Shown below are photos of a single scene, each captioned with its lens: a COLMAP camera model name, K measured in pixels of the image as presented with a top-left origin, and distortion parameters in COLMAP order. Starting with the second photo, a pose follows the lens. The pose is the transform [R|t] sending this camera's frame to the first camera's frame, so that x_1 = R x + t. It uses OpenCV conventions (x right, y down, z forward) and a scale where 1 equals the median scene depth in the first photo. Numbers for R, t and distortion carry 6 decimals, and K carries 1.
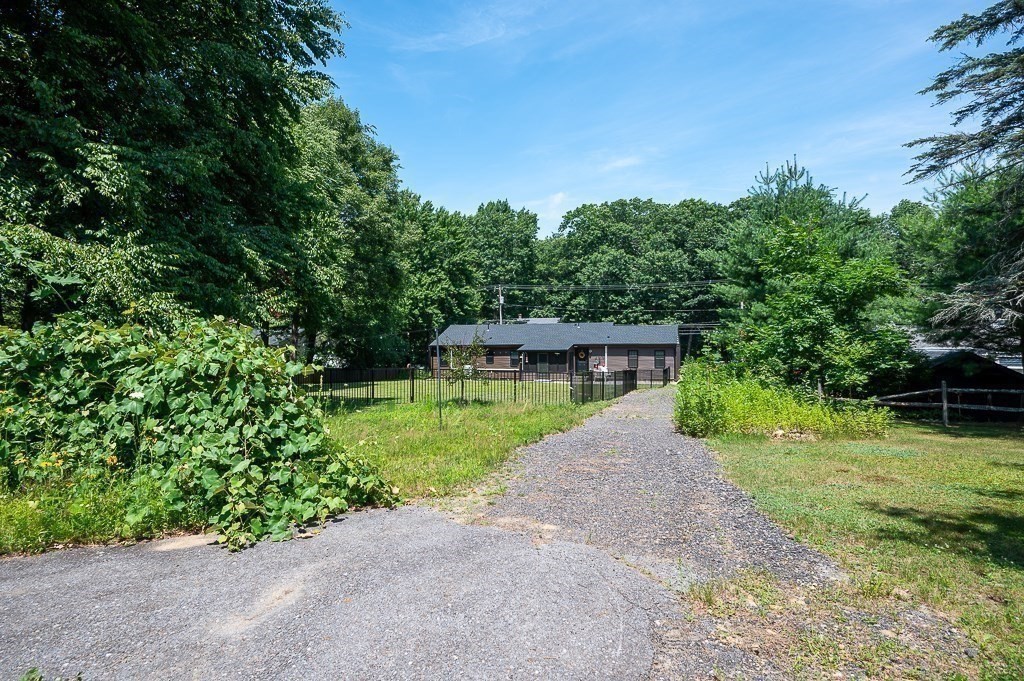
lens RADIAL K [[545.9, 0, 512.0], [0, 545.9, 340.5], [0, 0, 1]] dist [0.000700, 0.000385]
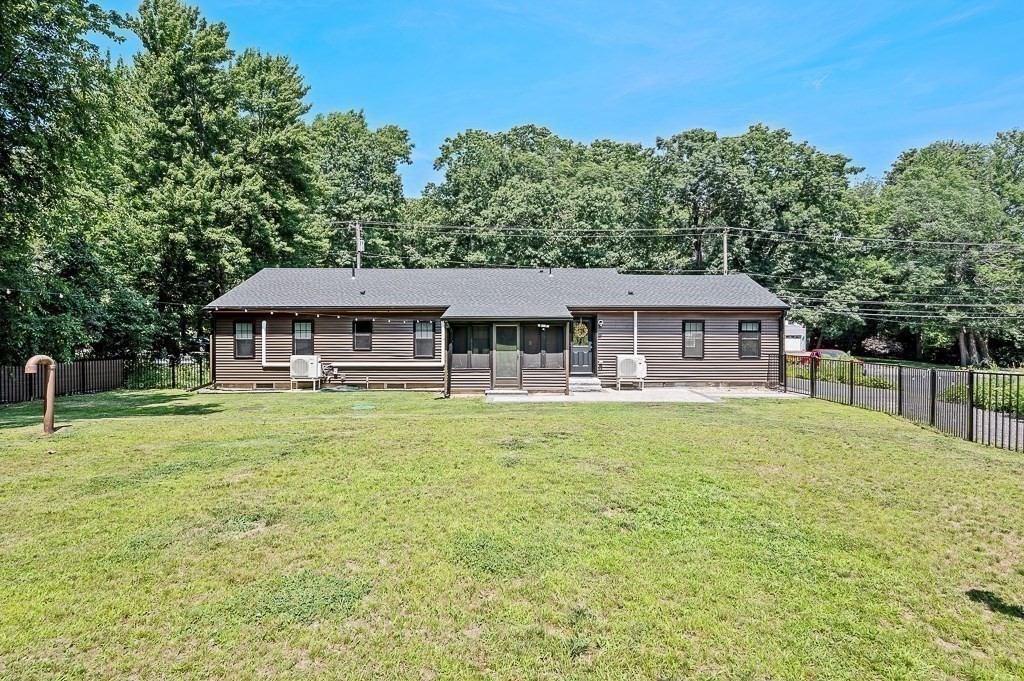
lens RADIAL K [[445.7, 0, 512.0], [0, 445.7, 340.5], [0, 0, 1]] dist [0.000197, 0.000016]
pose [[0.928687, 0.003359, 0.370850, -0.053451], [-0.014859, 0.999493, 0.028156, 0.020498], [-0.370567, -0.031659, 0.928266, 0.539168]]
